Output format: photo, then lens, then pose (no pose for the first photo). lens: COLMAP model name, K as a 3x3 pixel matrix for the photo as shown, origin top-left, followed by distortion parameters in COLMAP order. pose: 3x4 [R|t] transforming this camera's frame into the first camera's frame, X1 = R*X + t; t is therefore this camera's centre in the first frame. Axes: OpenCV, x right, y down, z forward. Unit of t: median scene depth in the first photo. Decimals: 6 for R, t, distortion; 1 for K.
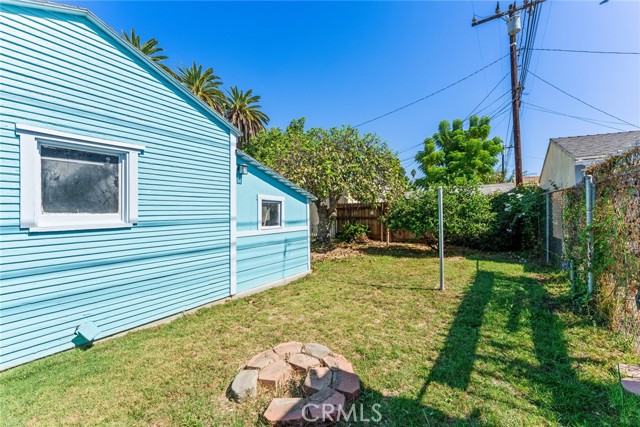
lens RADIAL K [[257.6, 0, 319.8], [0, 257.6, 212.5], [0, 0, 1]] dist [0.000537, 0.000150]
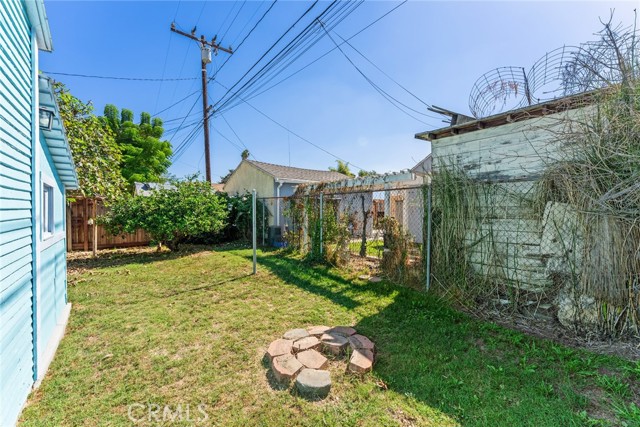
lens RADIAL K [[257.6, 0, 321.8], [0, 257.6, 213.6], [0, 0, 1]] dist [0.000537, 0.000150]
pose [[0.296922, -0.003770, 0.954894, -0.558504], [-0.000276, 0.999992, 0.004034, 0.009168], [-0.954902, -0.001461, 0.296919, 0.311544]]
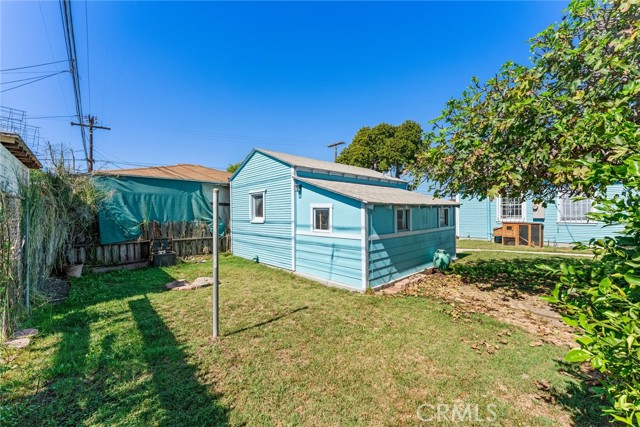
lens RADIAL K [[257.6, 0, 317.9], [0, 257.6, 211.8], [0, 0, 1]] dist [0.000537, 0.000150]
pose [[-0.223213, 0.004419, -0.974760, 1.004273], [0.008501, 0.999961, 0.002586, -0.033365], [0.974733, -0.007709, -0.223242, 1.315528]]
